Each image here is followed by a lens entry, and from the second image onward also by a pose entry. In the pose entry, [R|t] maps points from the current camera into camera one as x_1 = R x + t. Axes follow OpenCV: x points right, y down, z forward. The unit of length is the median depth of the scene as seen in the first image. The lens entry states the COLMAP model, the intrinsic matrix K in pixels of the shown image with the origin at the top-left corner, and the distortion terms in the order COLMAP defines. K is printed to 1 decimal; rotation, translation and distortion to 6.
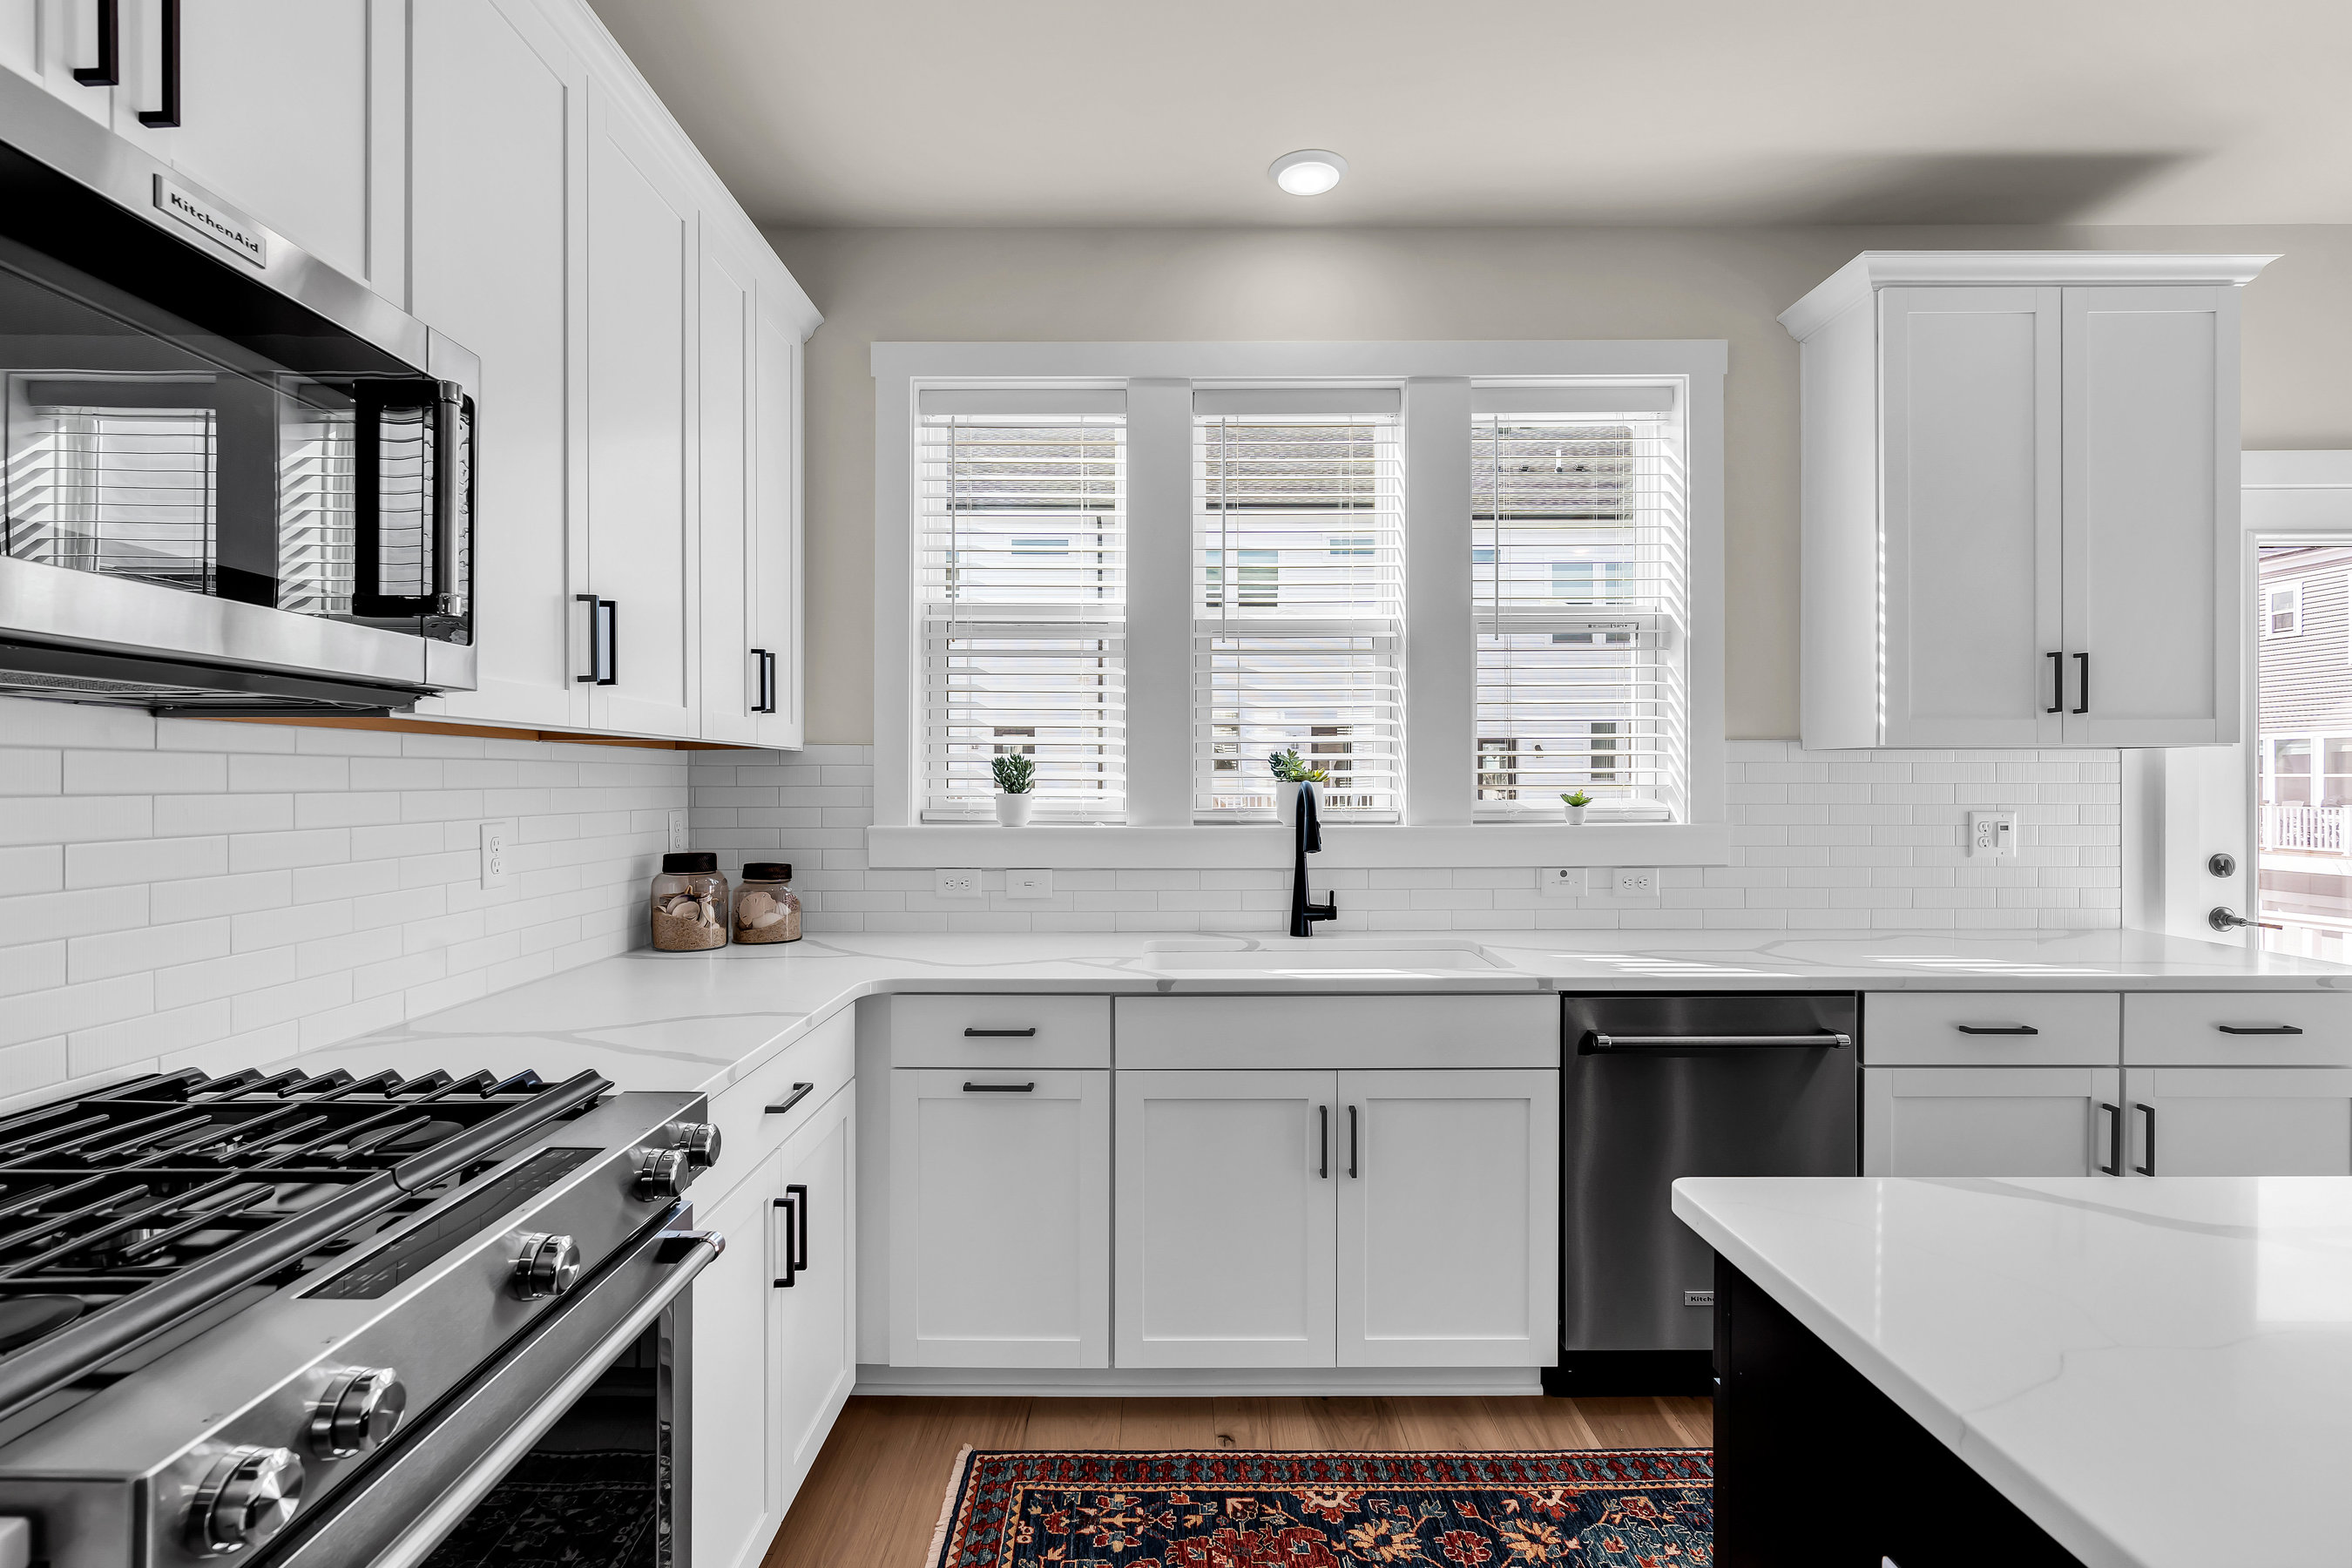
lens RADIAL K [[1101.7, 0, 1177.9], [0, 1101.7, 778.8], [0, 0, 1]] dist [-0.008127, 0.001856]
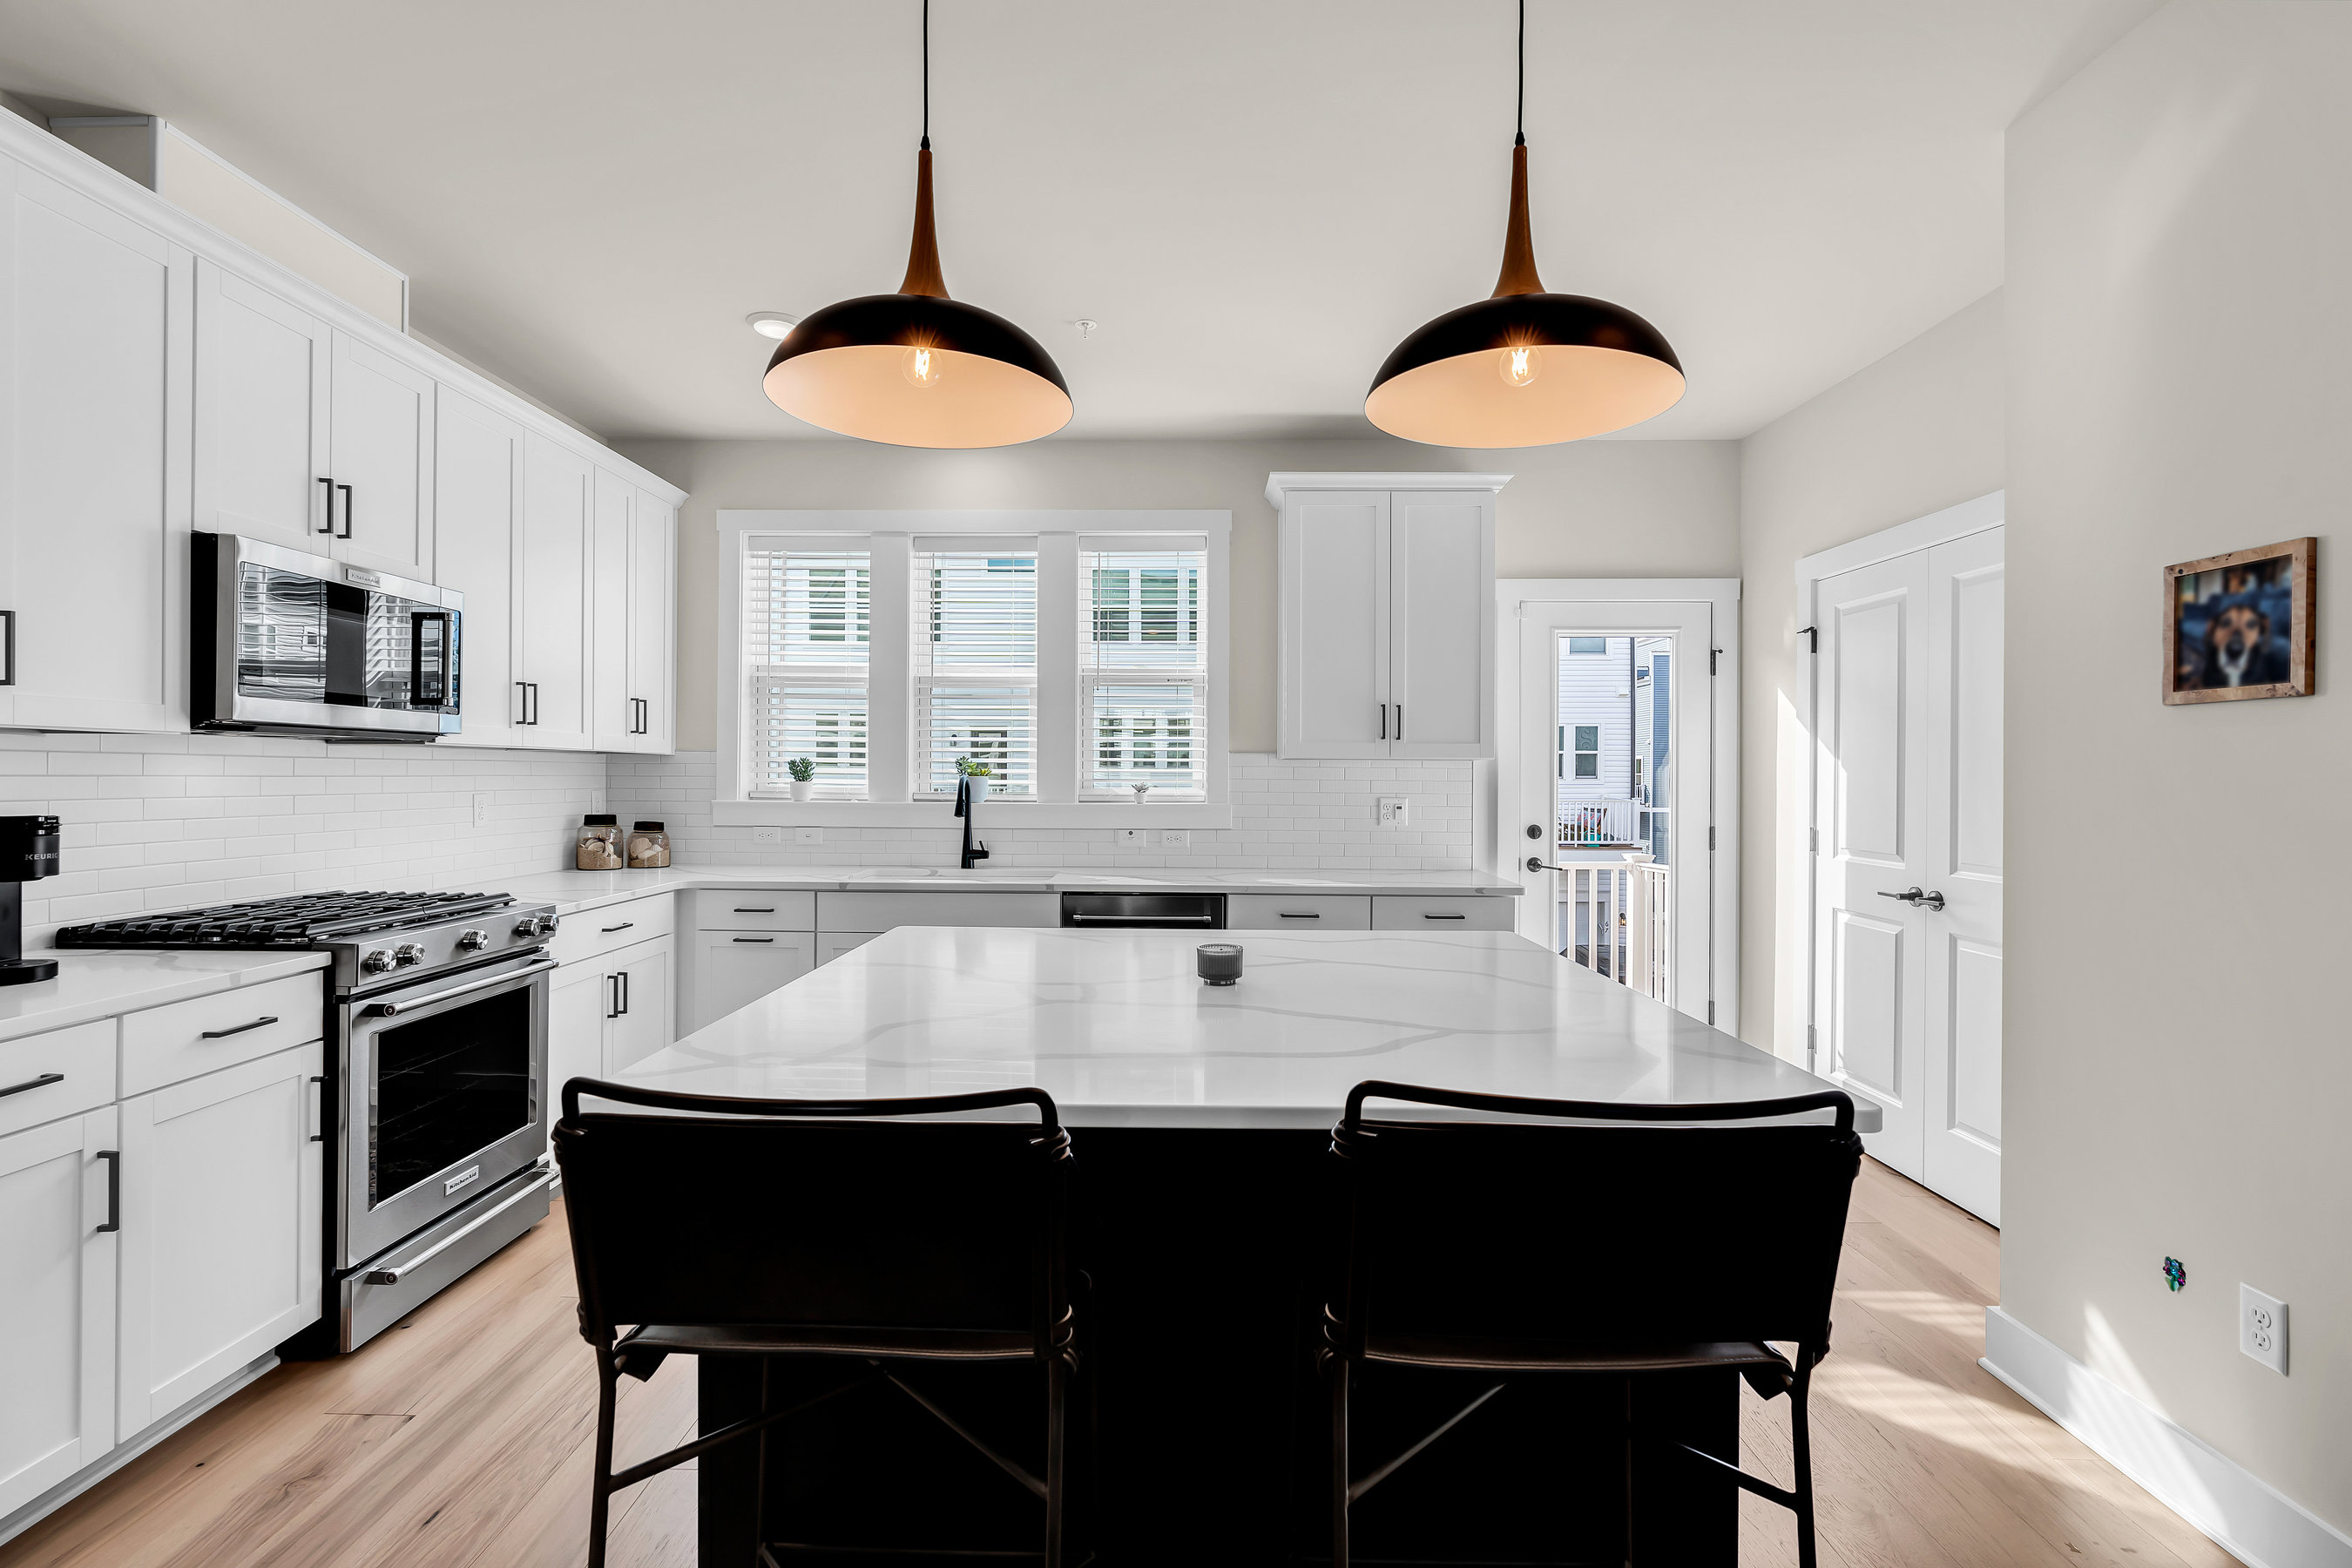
lens RADIAL K [[1057.8, 0, 1173.8], [0, 1057.8, 770.2], [0, 0, 1]] dist [-0.011311, 0.003100]
pose [[0.999883, 0.008168, -0.012932, 0.462600], [-0.008211, 0.999961, -0.003320, -0.003338], [0.012904, 0.003426, 0.999911, -0.623363]]
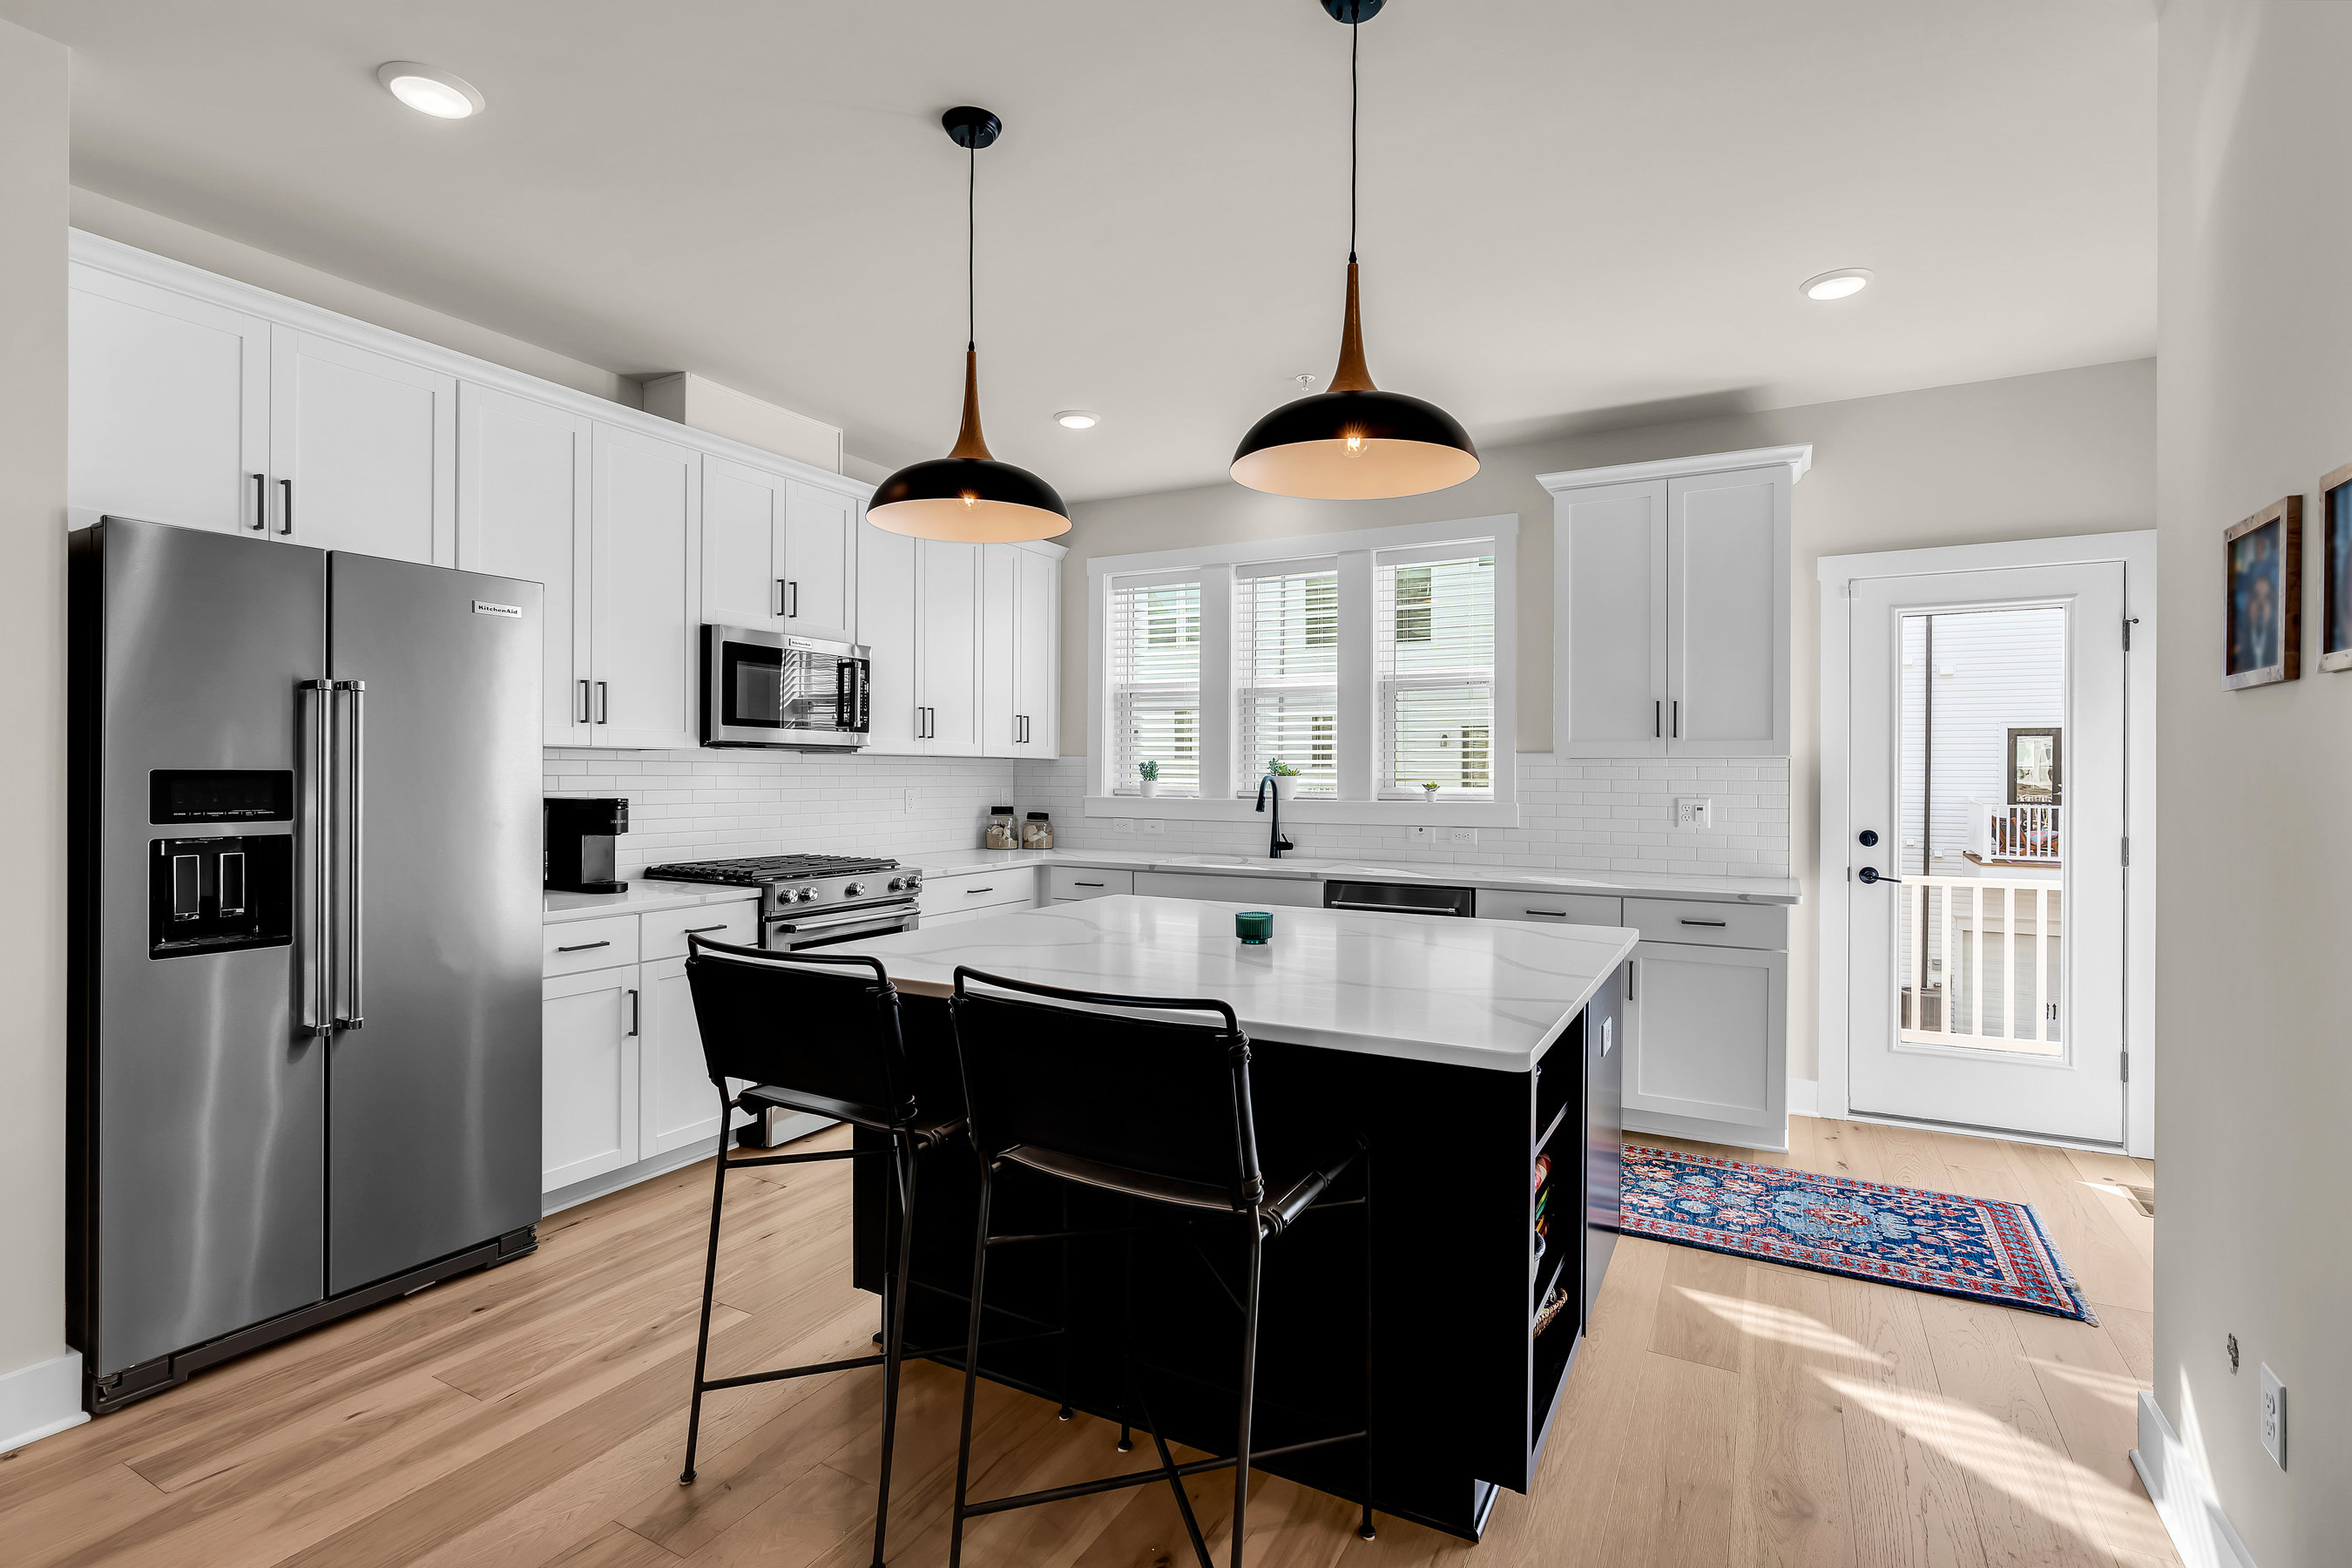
lens RADIAL K [[1101.7, 0, 1185.3], [0, 1101.7, 767.6], [0, 0, 1]] dist [-0.008127, 0.001856]
pose [[0.881764, 0.003854, -0.471676, 0.895686], [-0.005930, 0.999978, -0.002917, -0.004943], [0.471654, 0.005369, 0.881767, -0.753979]]
